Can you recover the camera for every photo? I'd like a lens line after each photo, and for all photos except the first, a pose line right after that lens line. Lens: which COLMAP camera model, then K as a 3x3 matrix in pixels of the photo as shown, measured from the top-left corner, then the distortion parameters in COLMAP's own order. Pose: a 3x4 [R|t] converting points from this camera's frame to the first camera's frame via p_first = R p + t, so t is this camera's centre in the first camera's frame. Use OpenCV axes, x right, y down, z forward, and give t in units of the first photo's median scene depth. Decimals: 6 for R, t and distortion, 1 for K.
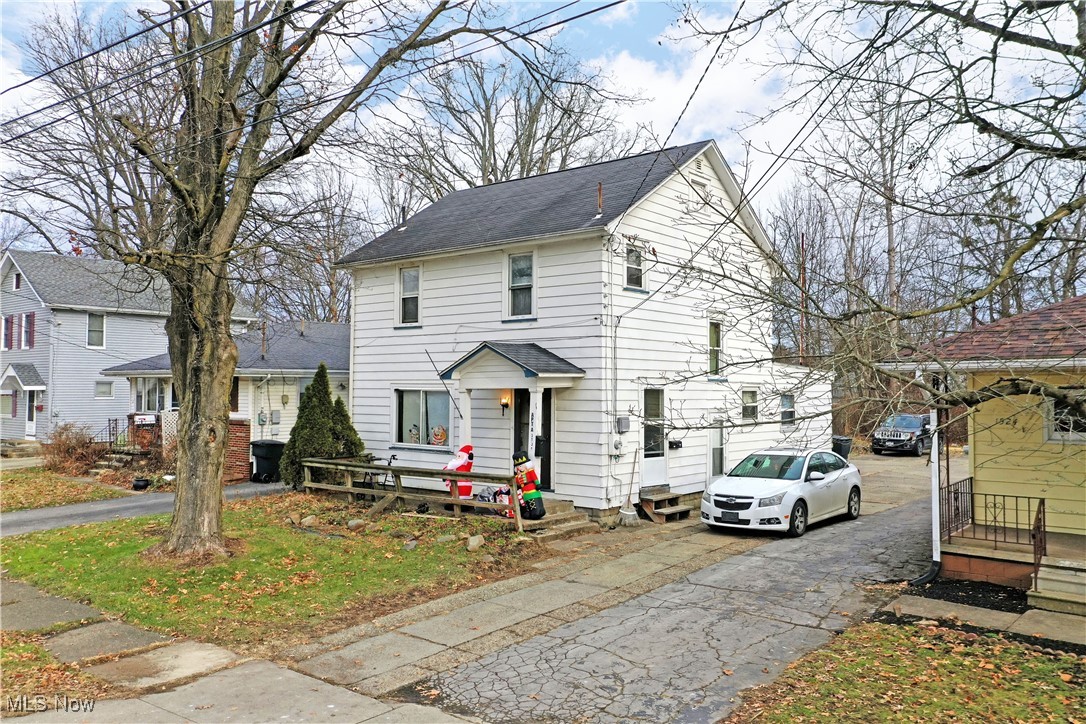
lens RADIAL K [[863.2, 0, 541.7], [0, 863.2, 363.4], [0, 0, 1]] dist [0.019742, -0.005303]
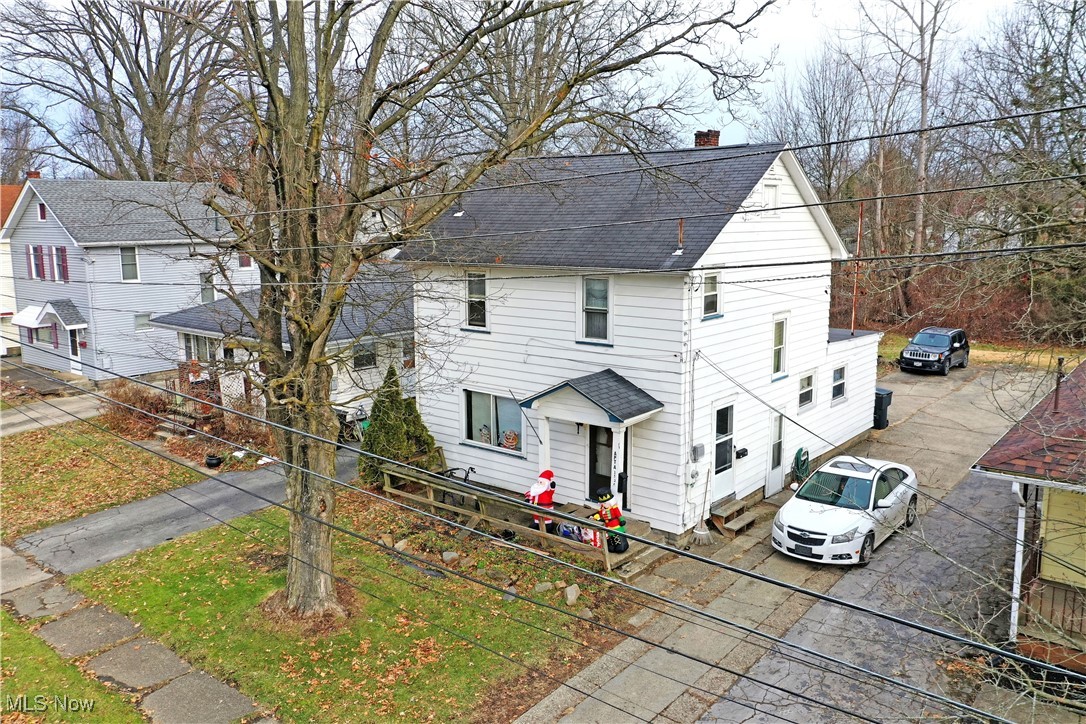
lens RADIAL K [[863.2, 0, 541.4], [0, 863.2, 361.5], [0, 0, 1]] dist [0.019742, -0.005303]
pose [[0.999913, -0.012076, 0.005237, -0.095365], [0.010794, 0.979986, 0.198773, -0.236019], [-0.007533, -0.198699, 0.980032, 0.003981]]
